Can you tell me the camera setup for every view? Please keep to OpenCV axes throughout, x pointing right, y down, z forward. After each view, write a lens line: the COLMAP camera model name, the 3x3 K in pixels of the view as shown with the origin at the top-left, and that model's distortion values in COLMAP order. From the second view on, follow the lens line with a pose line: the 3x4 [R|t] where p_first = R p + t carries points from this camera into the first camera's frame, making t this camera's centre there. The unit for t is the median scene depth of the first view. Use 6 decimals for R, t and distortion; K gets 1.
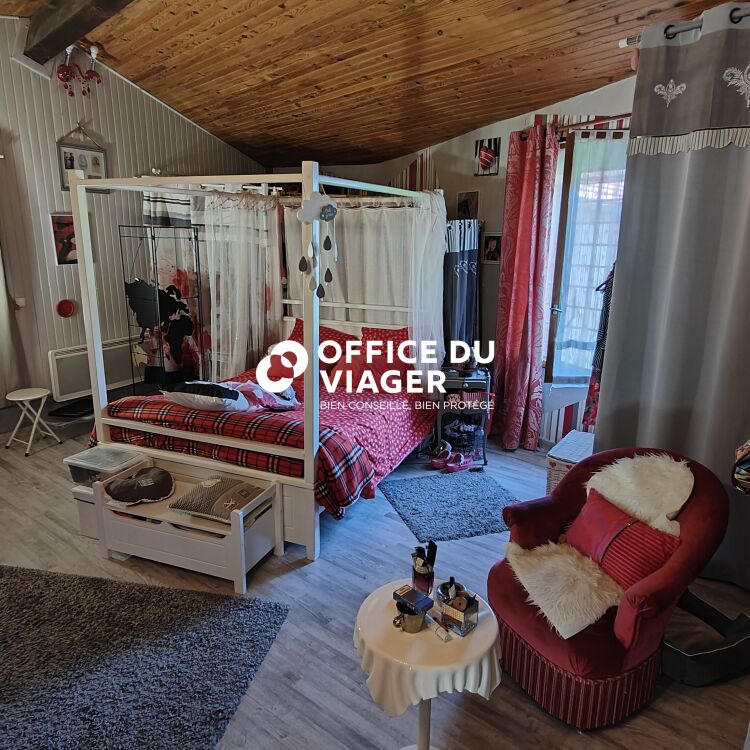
lens RADIAL K [[579.4, 0, 364.7], [0, 579.4, 374.5], [0, 0, 1]] dist [0.037527, -0.004941]
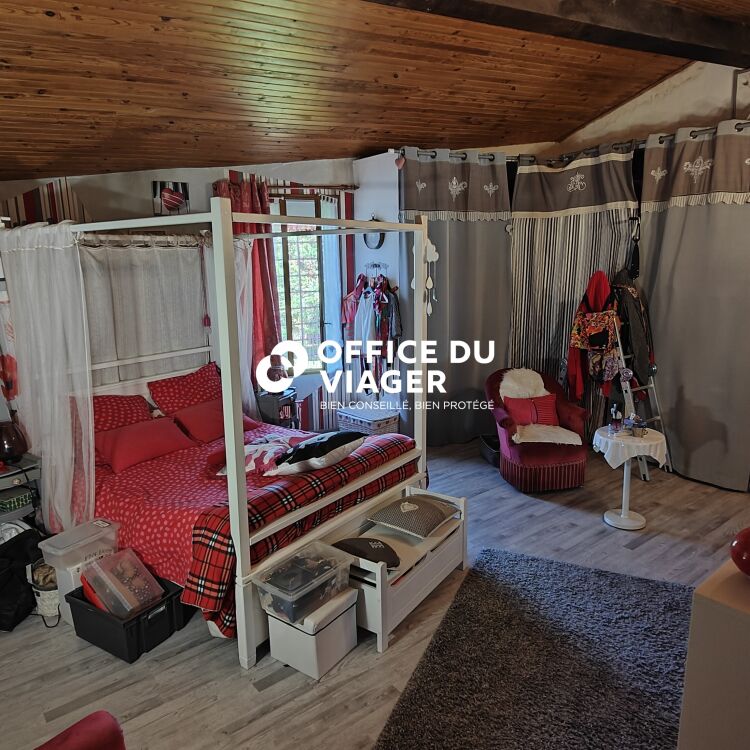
lens RADIAL K [[579.4, 0, 364.7], [0, 579.4, 374.5], [0, 0, 1]] dist [0.037527, -0.004941]
pose [[0.235008, -0.211654, 0.948670, -0.843877], [0.259172, 0.954314, 0.148710, -0.152430], [-0.936804, 0.210921, 0.279126, 0.496826]]
